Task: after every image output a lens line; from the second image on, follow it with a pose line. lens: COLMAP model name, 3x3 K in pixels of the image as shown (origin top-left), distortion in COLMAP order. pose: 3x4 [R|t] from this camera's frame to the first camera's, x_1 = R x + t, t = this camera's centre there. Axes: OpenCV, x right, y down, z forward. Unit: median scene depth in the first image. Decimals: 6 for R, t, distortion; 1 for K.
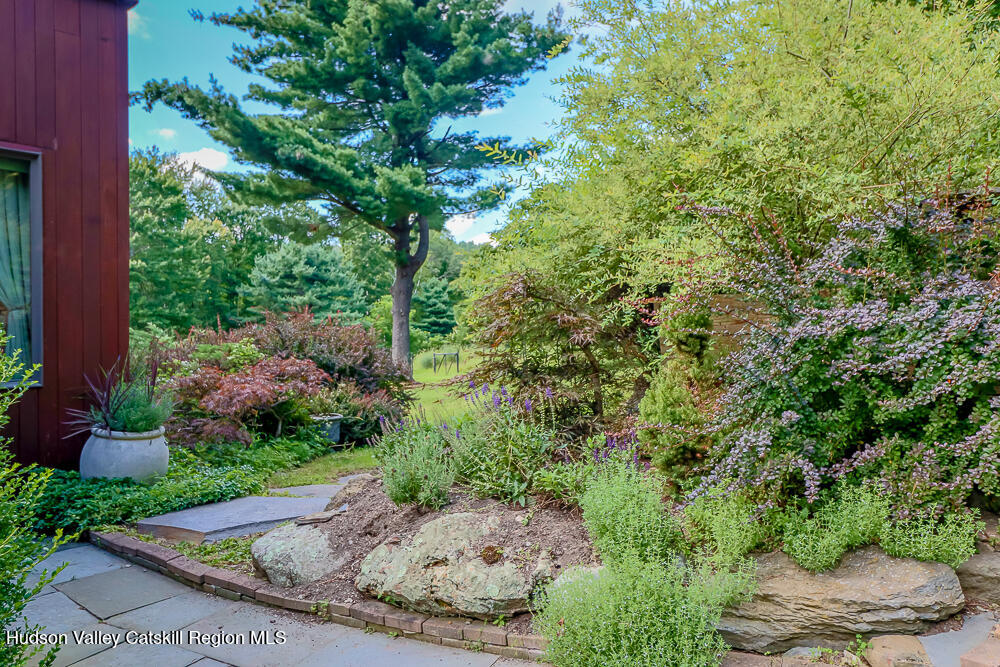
lens RADIAL K [[676.0, 0, 500.0], [0, 676.0, 333.5], [0, 0, 1]] dist [0.004485, -0.003596]
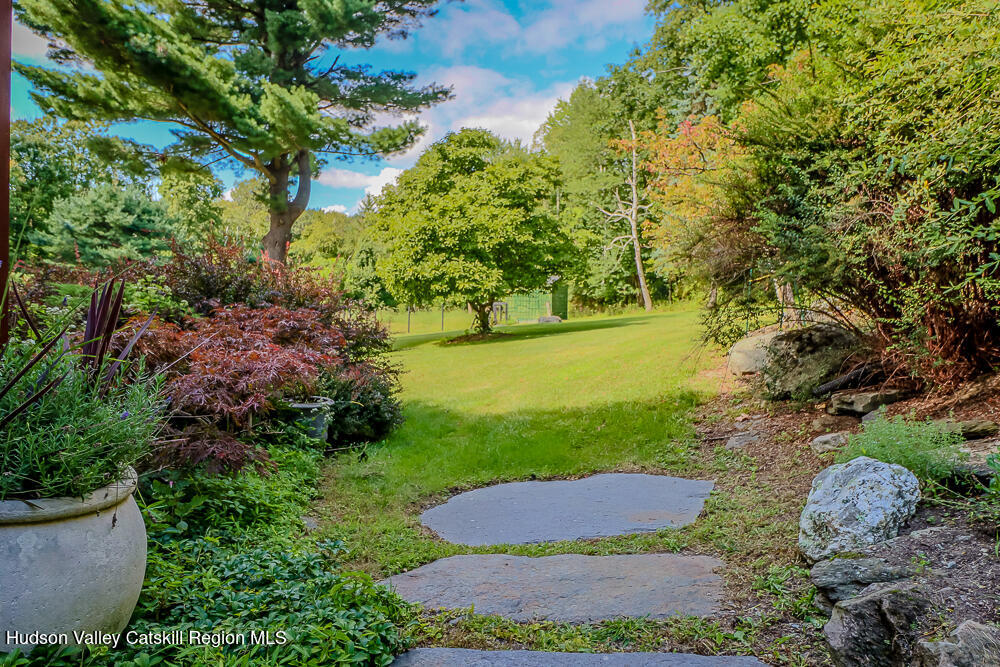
lens RADIAL K [[639.1, 0, 522.8], [0, 639.1, 326.5], [0, 0, 1]] dist [-0.001118, -0.000605]
pose [[0.953731, 0.017794, 0.300134, -0.089416], [-0.028076, 0.999156, 0.029978, 0.010268], [-0.299348, -0.037018, 0.953426, 0.136043]]
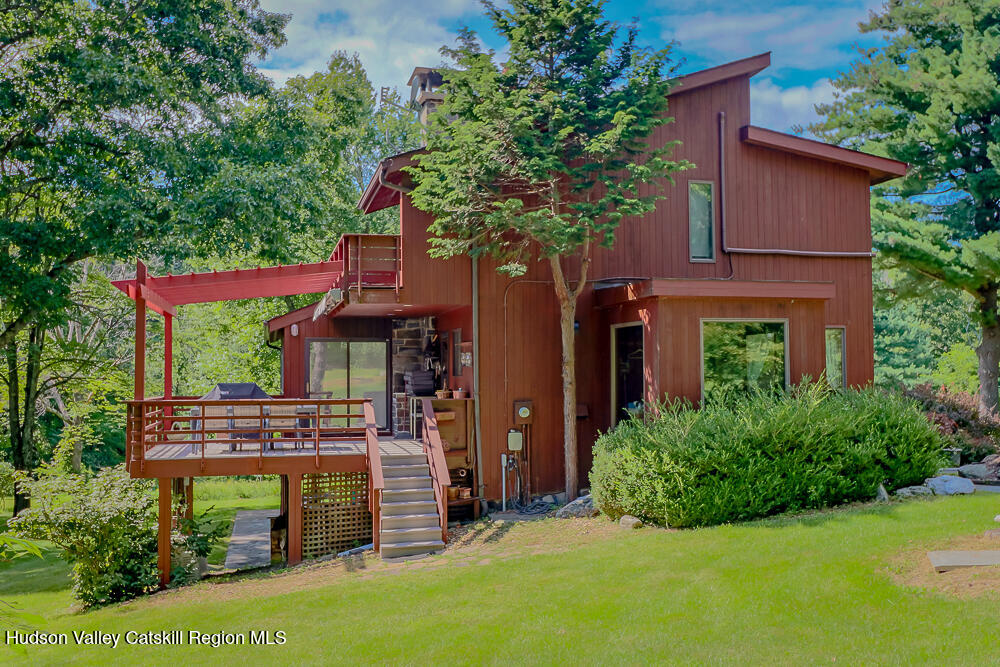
lens RADIAL K [[977.3, 0, 501.5], [0, 977.3, 316.4], [0, 0, 1]] dist [-0.000390, -0.007895]
pose [[0.828902, -0.032534, -0.558447, 0.059784], [-0.009399, 0.997356, -0.072055, -0.005633], [0.559315, 0.064975, 0.826405, -0.560856]]
